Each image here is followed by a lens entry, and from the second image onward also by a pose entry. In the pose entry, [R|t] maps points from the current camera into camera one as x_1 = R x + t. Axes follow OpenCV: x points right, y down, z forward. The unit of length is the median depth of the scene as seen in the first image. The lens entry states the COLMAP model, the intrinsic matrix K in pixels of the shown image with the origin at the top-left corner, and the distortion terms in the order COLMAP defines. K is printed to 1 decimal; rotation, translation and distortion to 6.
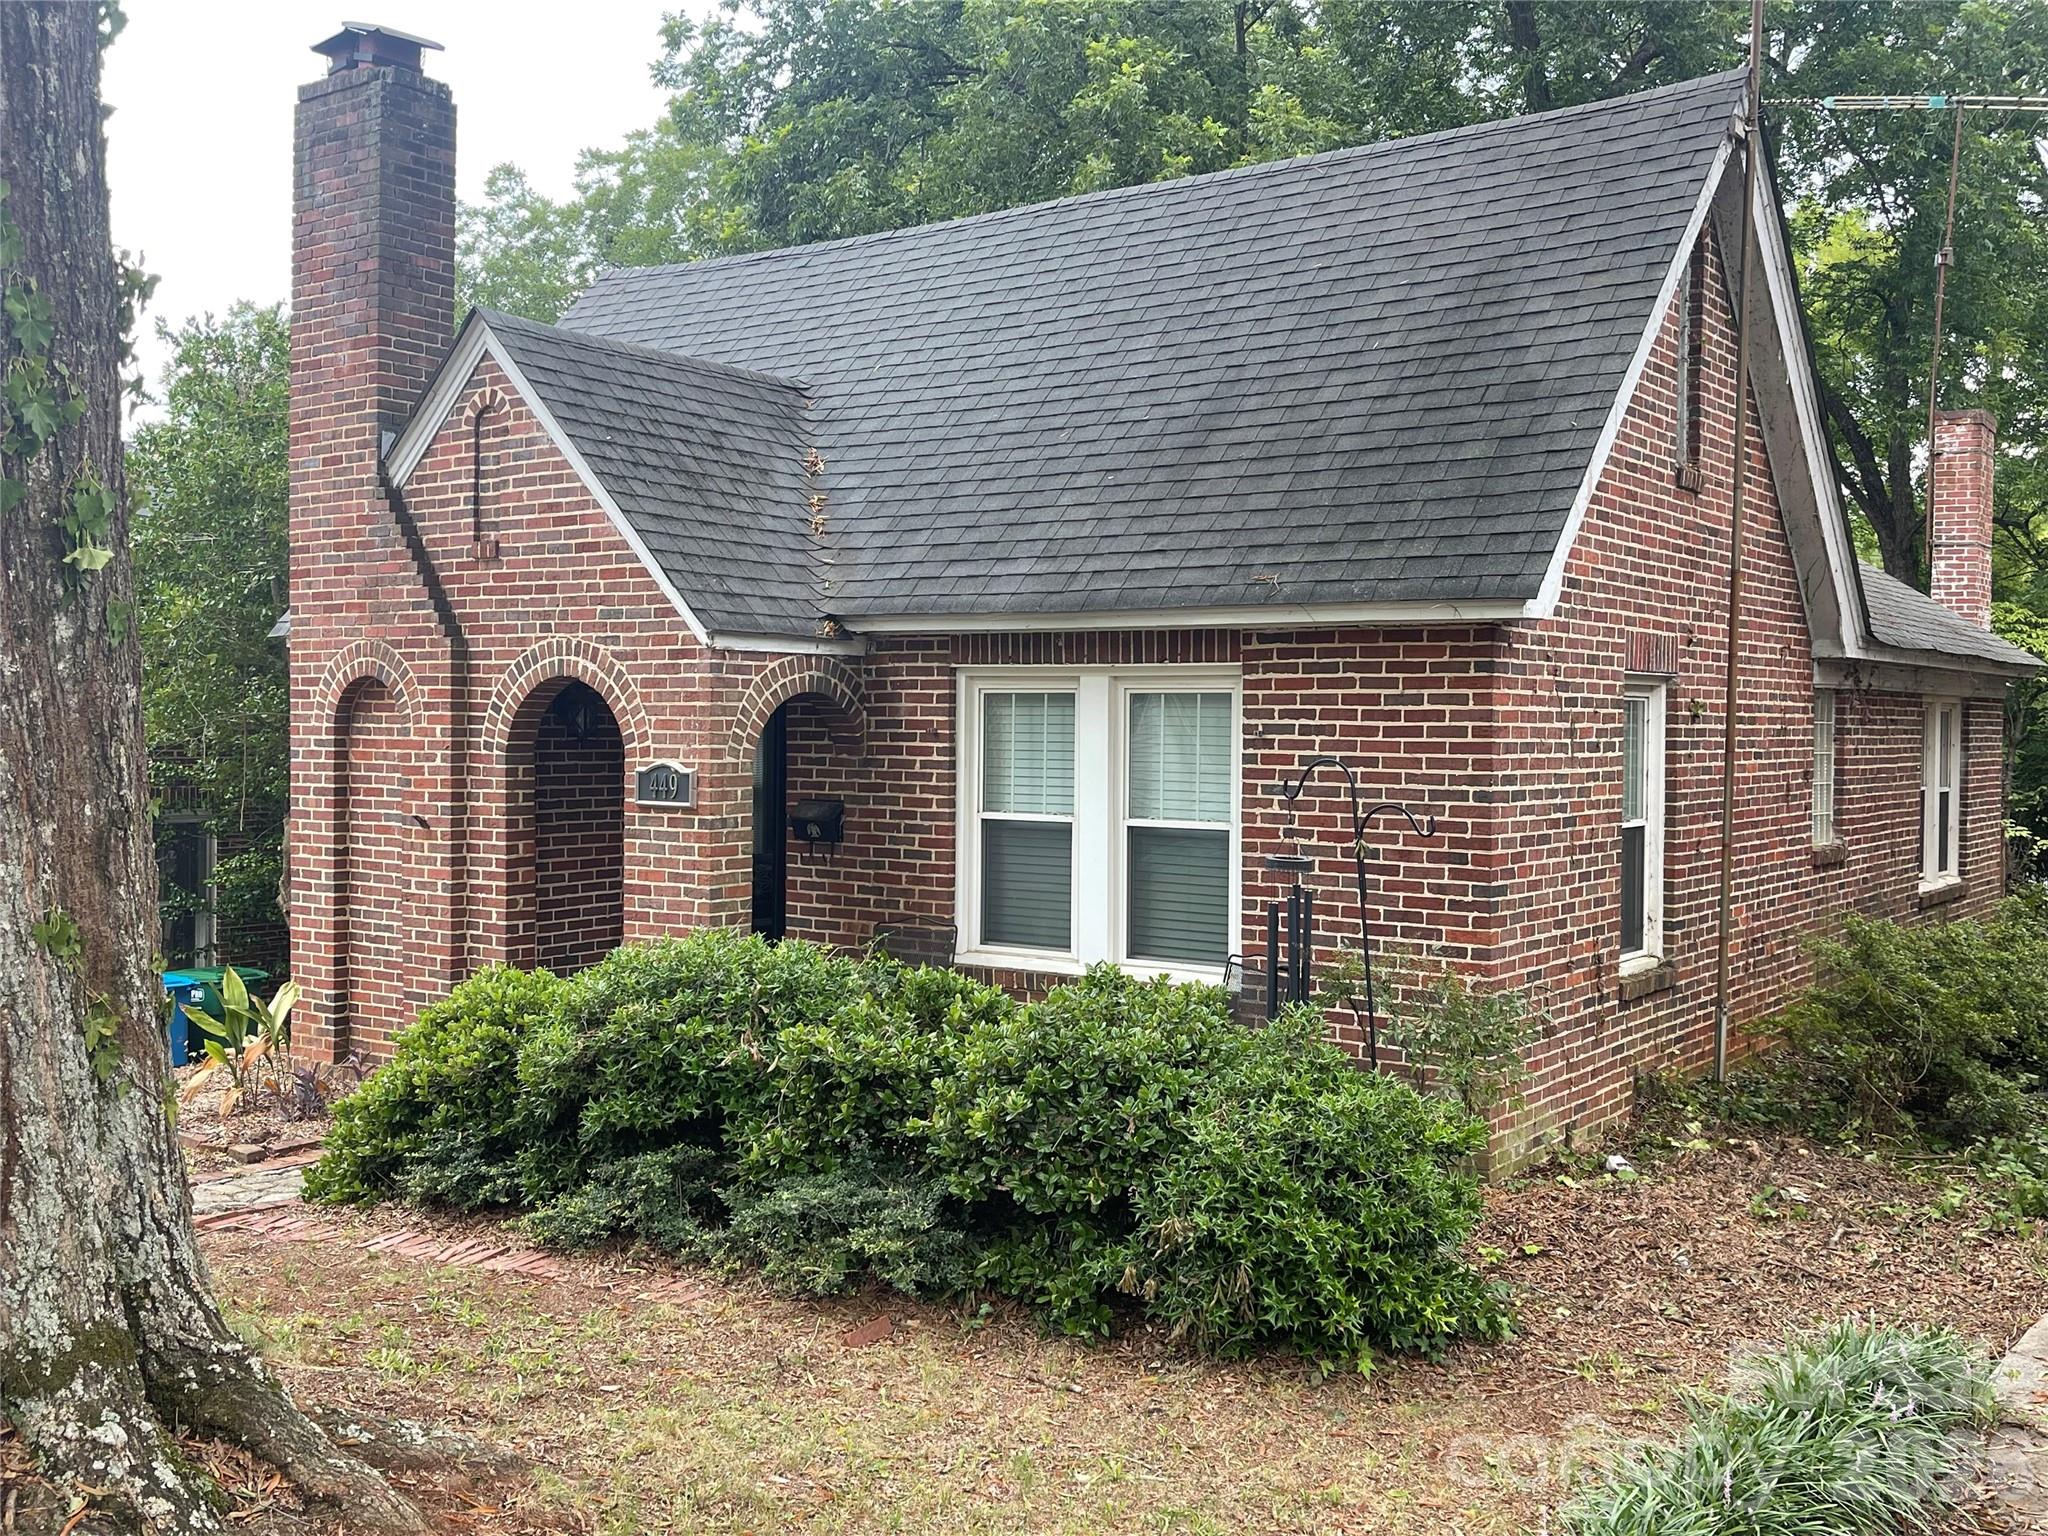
lens RADIAL K [[1932.1, 0, 1023.6], [0, 1932.1, 768.0], [0, 0, 1]] dist [0.057050, 0.000000]
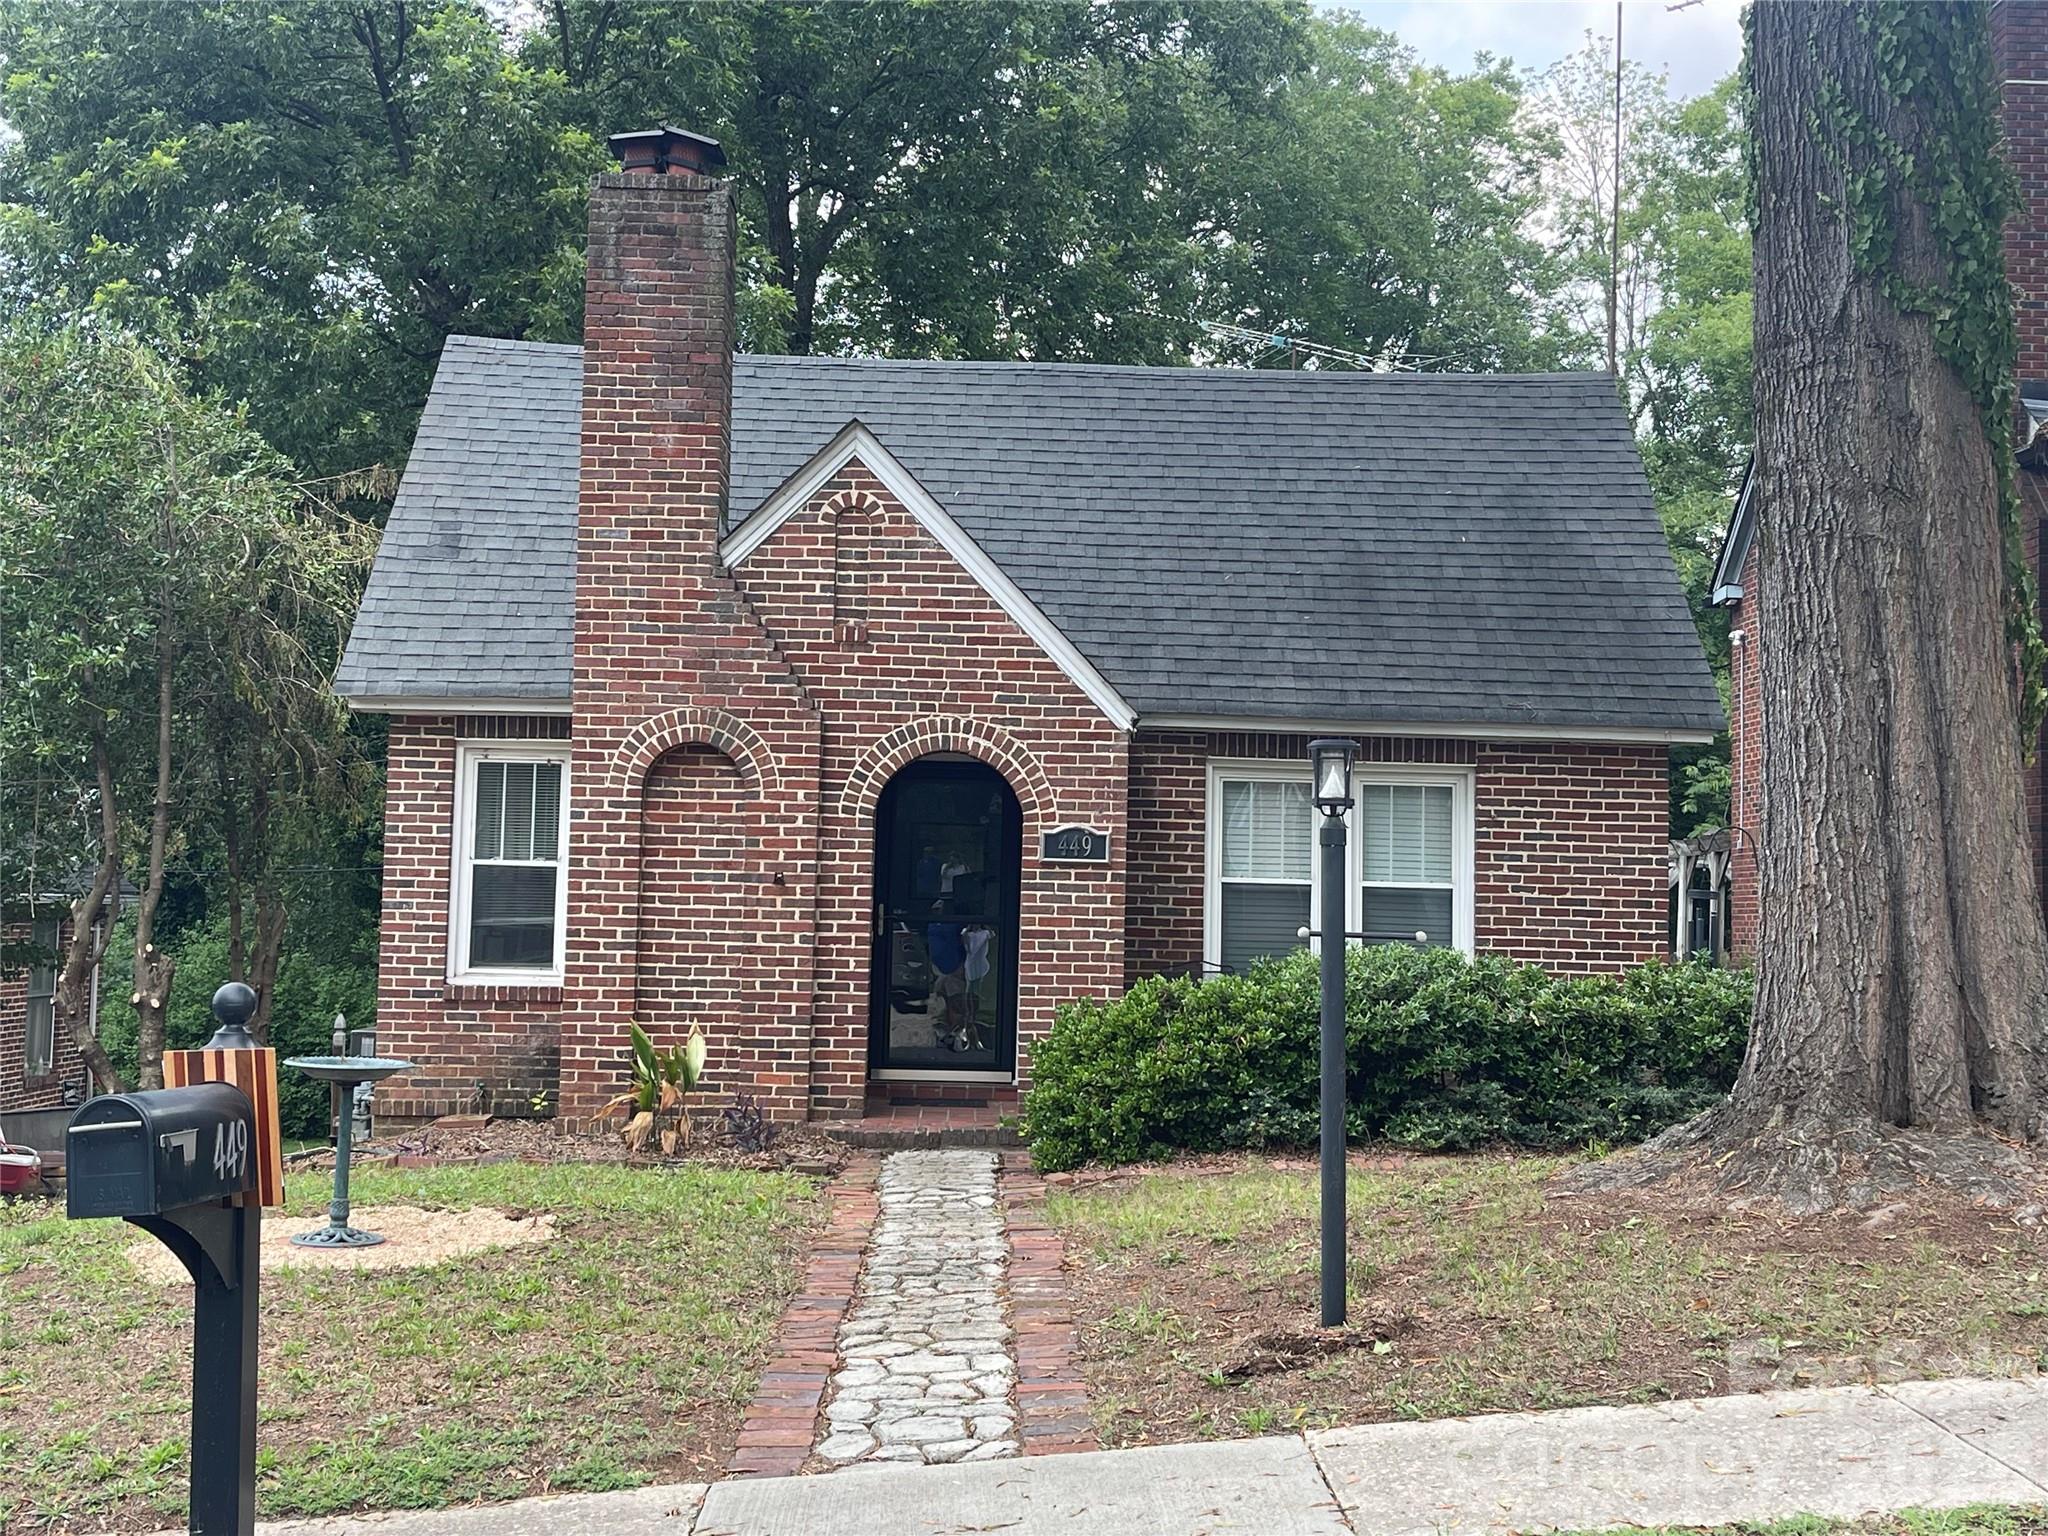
lens RADIAL K [[2481.0, 0, 1025.8], [0, 2481.0, 764.3], [0, 0, 1]] dist [0.143146, 0.000000]
pose [[0.803924, 0.047221, 0.592854, -1.098828], [-0.002863, 0.997139, -0.075539, 0.073422], [-0.594725, 0.059031, 0.801759, -0.208271]]
